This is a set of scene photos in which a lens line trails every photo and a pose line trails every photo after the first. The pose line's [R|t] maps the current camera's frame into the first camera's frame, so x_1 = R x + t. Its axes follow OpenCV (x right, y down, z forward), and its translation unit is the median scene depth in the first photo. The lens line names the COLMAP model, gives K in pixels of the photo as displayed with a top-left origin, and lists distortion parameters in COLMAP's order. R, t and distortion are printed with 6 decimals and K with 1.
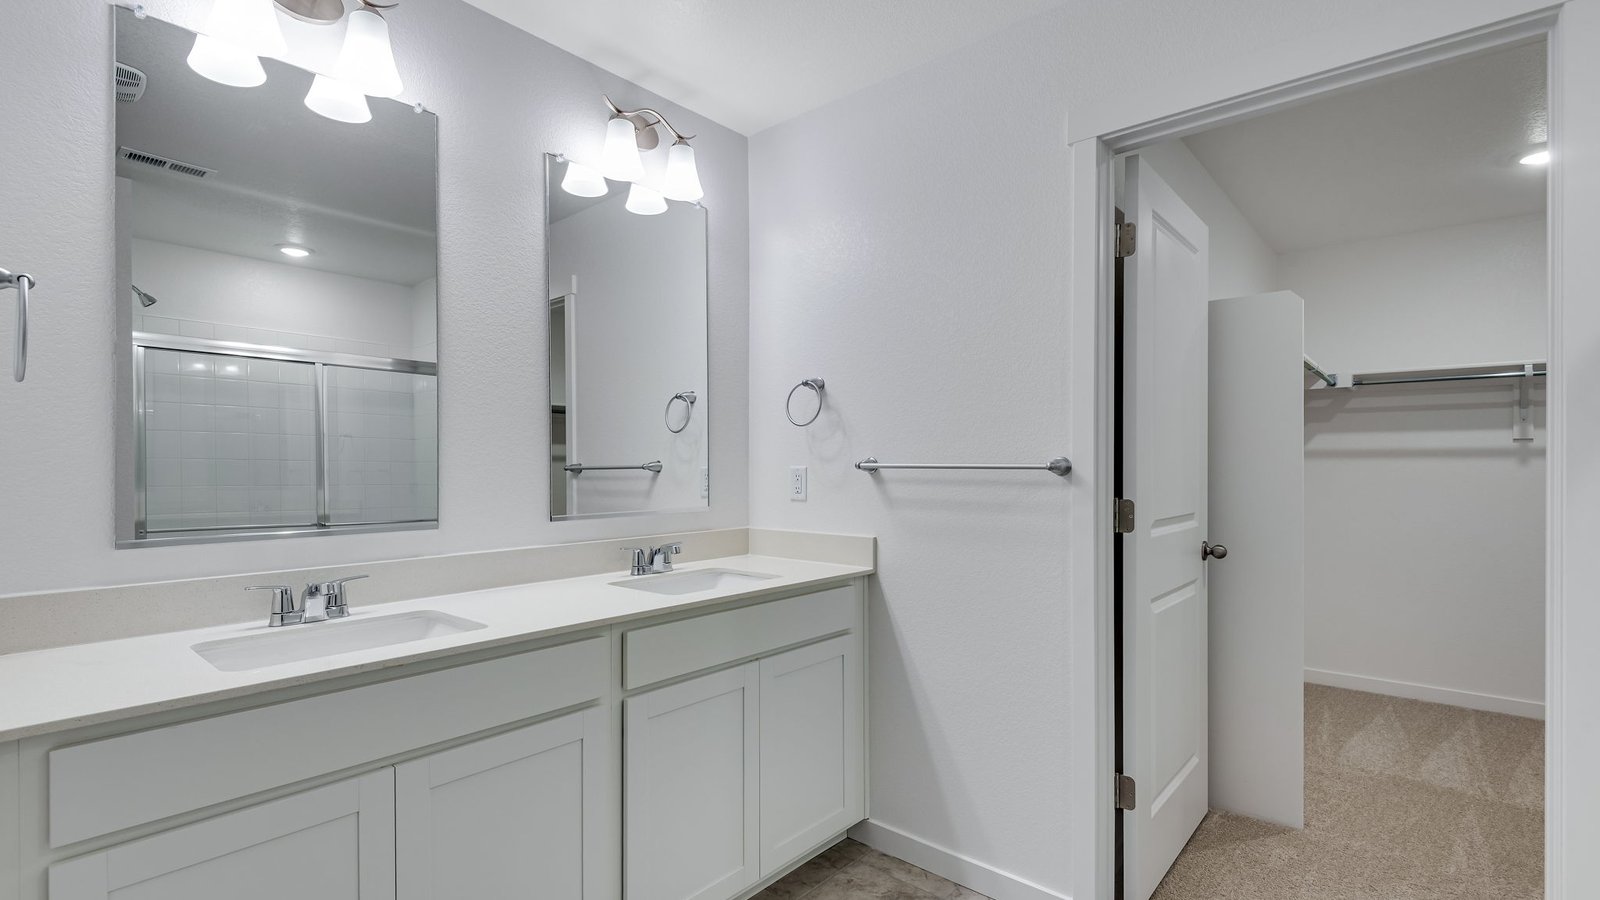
lens RADIAL K [[724.1, 0, 777.7], [0, 724.1, 457.5], [0, 0, 1]] dist [0.020227, -0.012104]
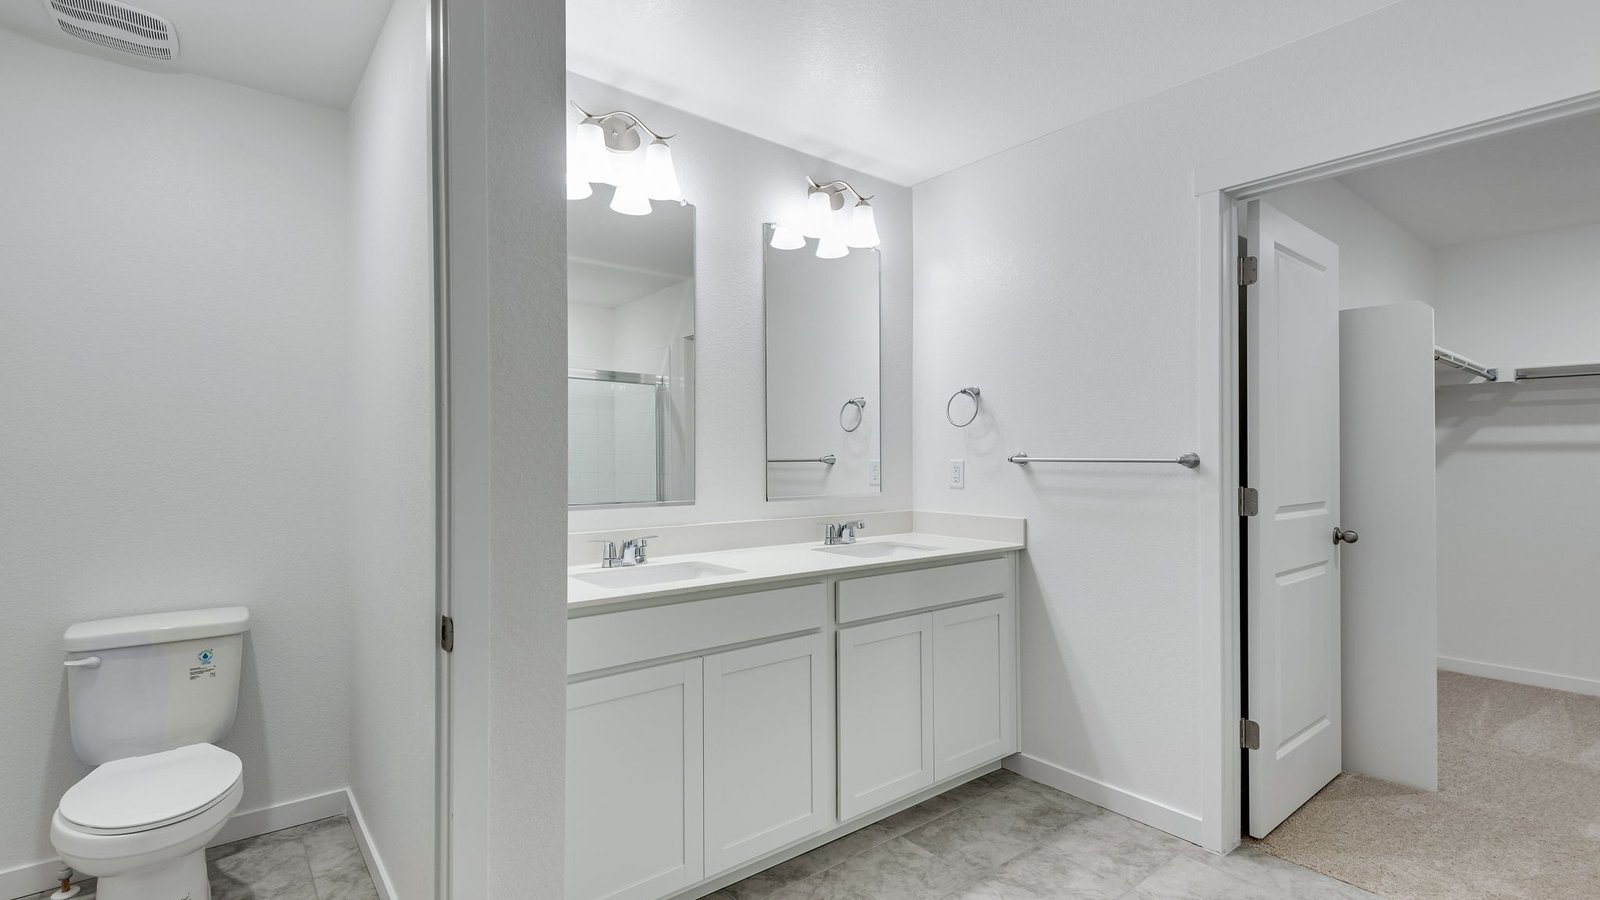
lens RADIAL K [[724.1, 0, 765.1], [0, 724.1, 446.2], [0, 0, 1]] dist [0.020227, -0.012104]
pose [[0.982465, -0.002520, -0.186431, -0.065755], [0.001587, 0.999985, -0.005155, -0.004889], [0.186441, 0.004769, 0.982455, -0.269273]]
